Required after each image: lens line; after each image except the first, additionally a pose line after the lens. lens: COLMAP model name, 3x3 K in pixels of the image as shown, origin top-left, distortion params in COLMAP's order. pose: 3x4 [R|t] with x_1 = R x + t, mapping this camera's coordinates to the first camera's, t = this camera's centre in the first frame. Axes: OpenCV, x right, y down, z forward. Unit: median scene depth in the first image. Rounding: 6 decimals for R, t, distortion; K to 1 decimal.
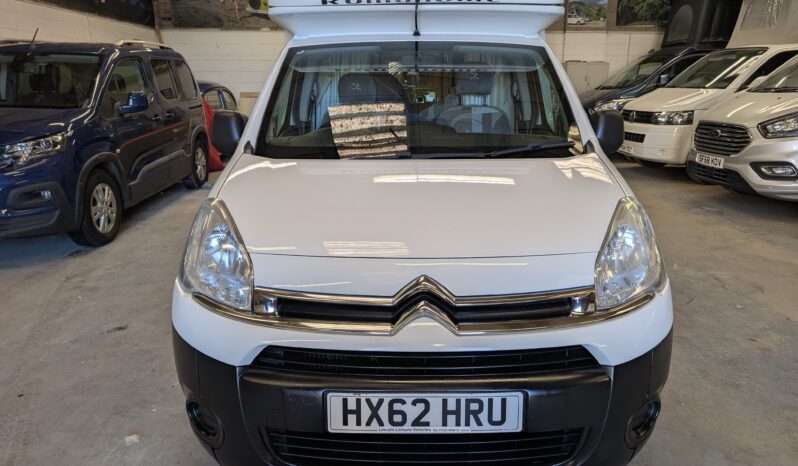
lens RADIAL K [[552.5, 0, 391.2], [0, 552.5, 232.7], [0, 0, 1]] dist [0.009182, 0.003766]
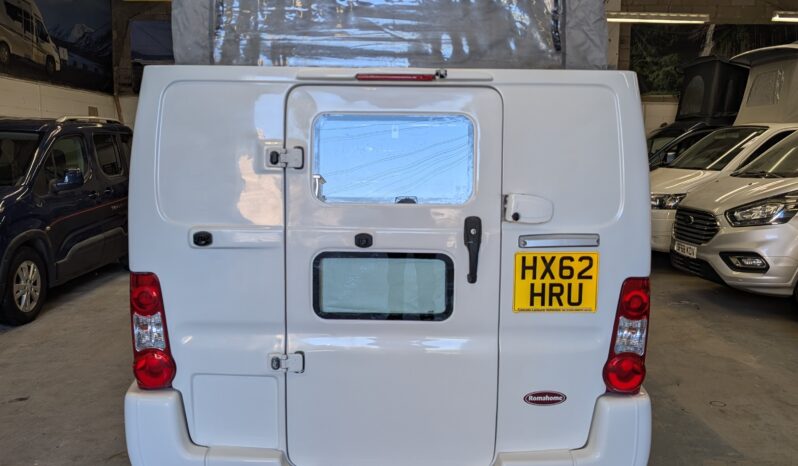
lens RADIAL K [[748.6, 0, 401.3], [0, 748.6, 229.9], [0, 0, 1]] dist [0.023546, 0.000000]
pose [[0.998294, 0.017007, -0.055856, 0.187601], [-0.025035, 0.988917, -0.146345, 0.031394], [0.052748, 0.147494, 0.987655, -0.256484]]
